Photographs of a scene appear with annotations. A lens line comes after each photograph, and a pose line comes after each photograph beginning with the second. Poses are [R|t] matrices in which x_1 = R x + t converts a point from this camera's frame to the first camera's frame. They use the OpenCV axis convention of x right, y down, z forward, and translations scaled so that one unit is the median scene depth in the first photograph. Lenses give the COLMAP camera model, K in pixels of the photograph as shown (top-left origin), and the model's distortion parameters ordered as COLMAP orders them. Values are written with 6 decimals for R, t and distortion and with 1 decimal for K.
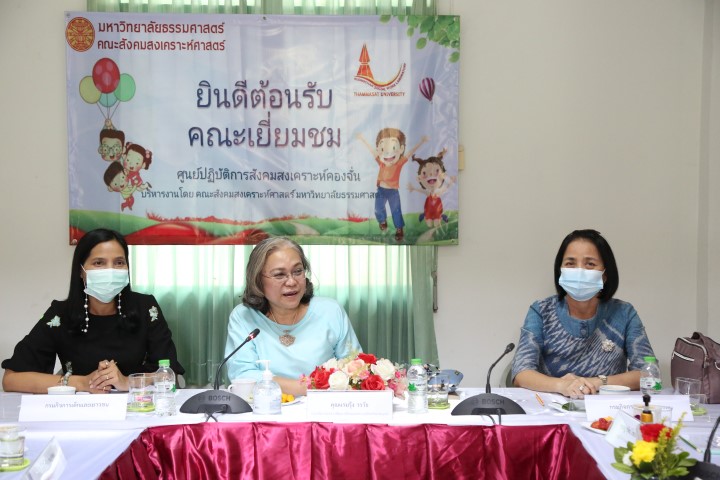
lens RADIAL K [[1116.0, 0, 360.0], [0, 1116.0, 240.0], [0, 0, 1]] dist [0.170705, 0.030477]
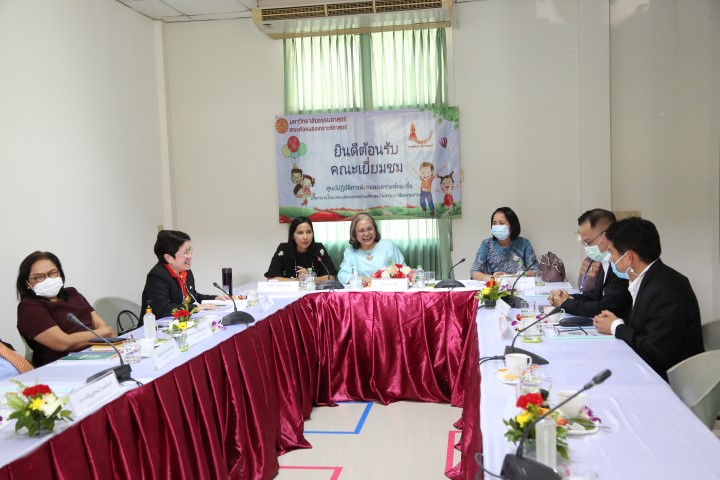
lens RADIAL K [[724.5, 0, 360.0], [0, 724.5, 240.0], [0, 0, 1]] dist [0.003389, 0.000024]
pose [[0.985865, -0.025256, -0.165625, 0.125424], [0.028711, 0.999417, 0.018498, 0.015752], [0.165062, -0.022992, 0.986015, -0.349689]]
